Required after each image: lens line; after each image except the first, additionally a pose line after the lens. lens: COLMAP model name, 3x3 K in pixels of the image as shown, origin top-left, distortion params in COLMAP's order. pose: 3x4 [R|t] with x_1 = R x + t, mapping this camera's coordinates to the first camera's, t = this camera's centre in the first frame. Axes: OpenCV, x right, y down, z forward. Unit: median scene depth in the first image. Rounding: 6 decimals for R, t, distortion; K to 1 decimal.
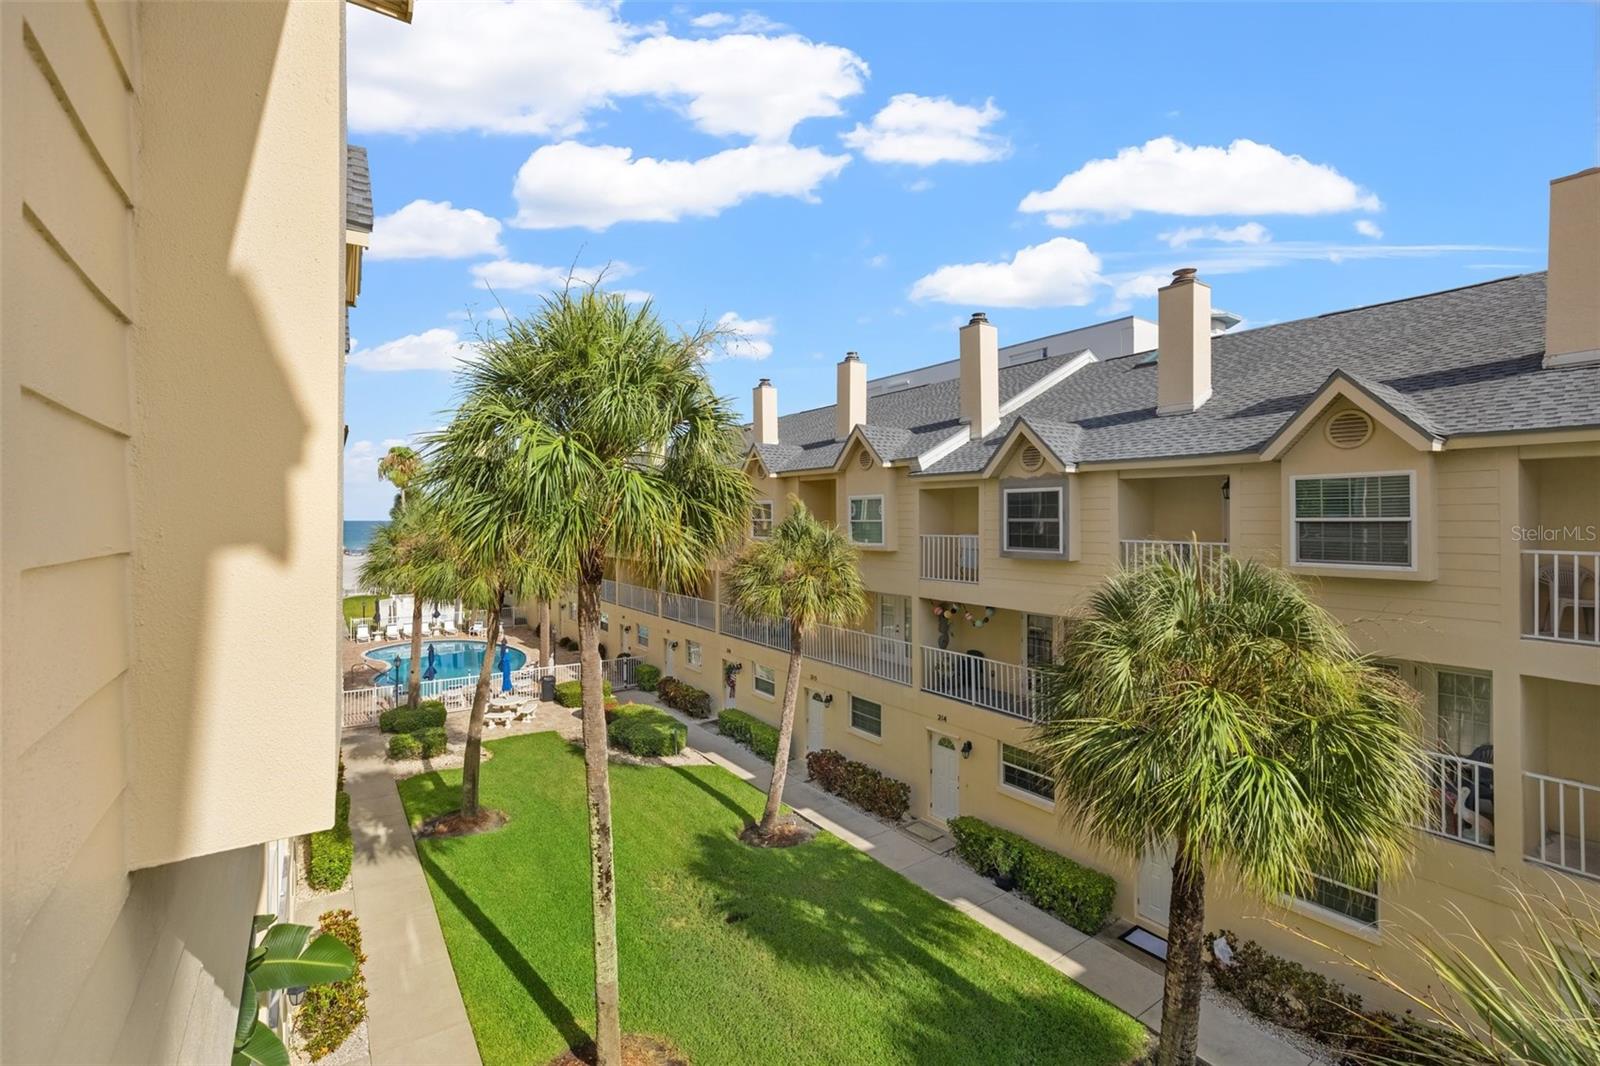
lens RADIAL K [[696.9, 0, 790.8], [0, 696.9, 511.9], [0, 0, 1]] dist [-0.000951, -0.000146]
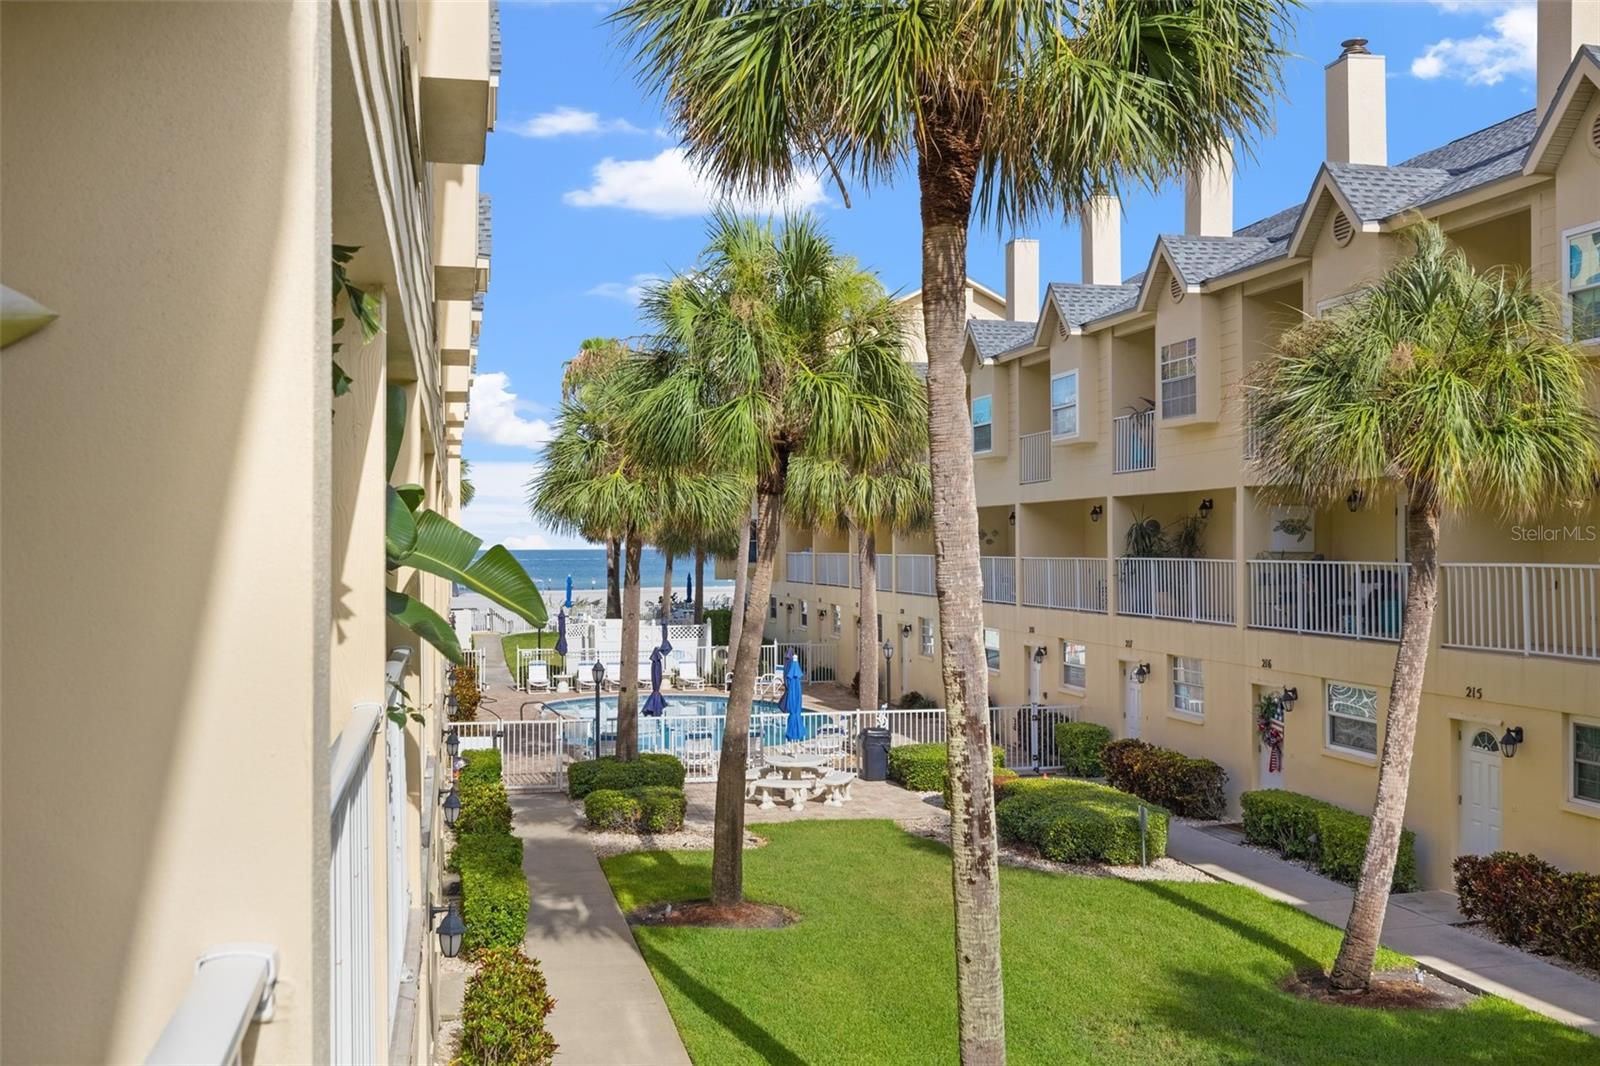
lens RADIAL K [[1591.0, 0, 800.0], [0, 1591.0, 533.0], [0, 0, 1]] dist [0.016737, 0.002103]
pose [[0.926881, -0.003808, -0.375337, 0.020088], [0.002829, 0.999991, -0.003159, 0.164616], [0.375345, 0.001867, 0.926883, -0.044837]]
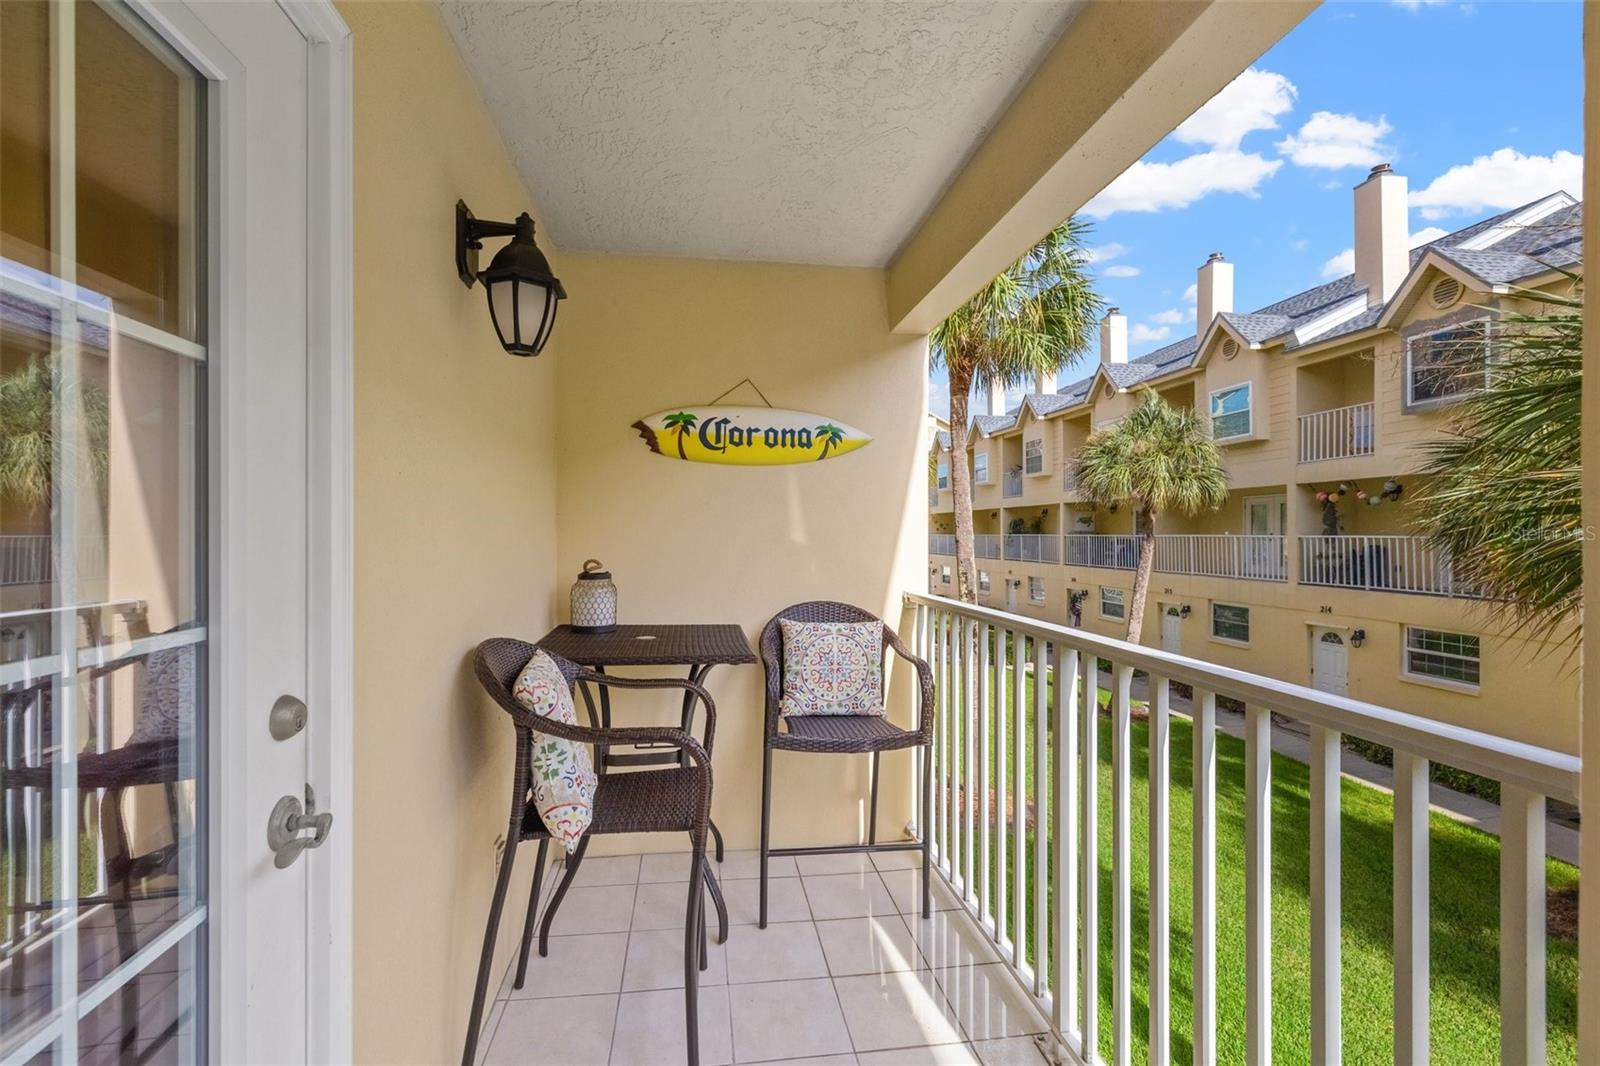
lens RADIAL K [[710.7, 0, 794.0], [0, 710.7, 531.8], [0, 0, 1]] dist [0.000107, -0.000484]
pose [[0.896503, -0.000700, -0.443037, 0.004433], [0.002136, 0.999994, 0.002742, 0.173492], [0.443032, -0.003404, 0.896499, -0.131765]]
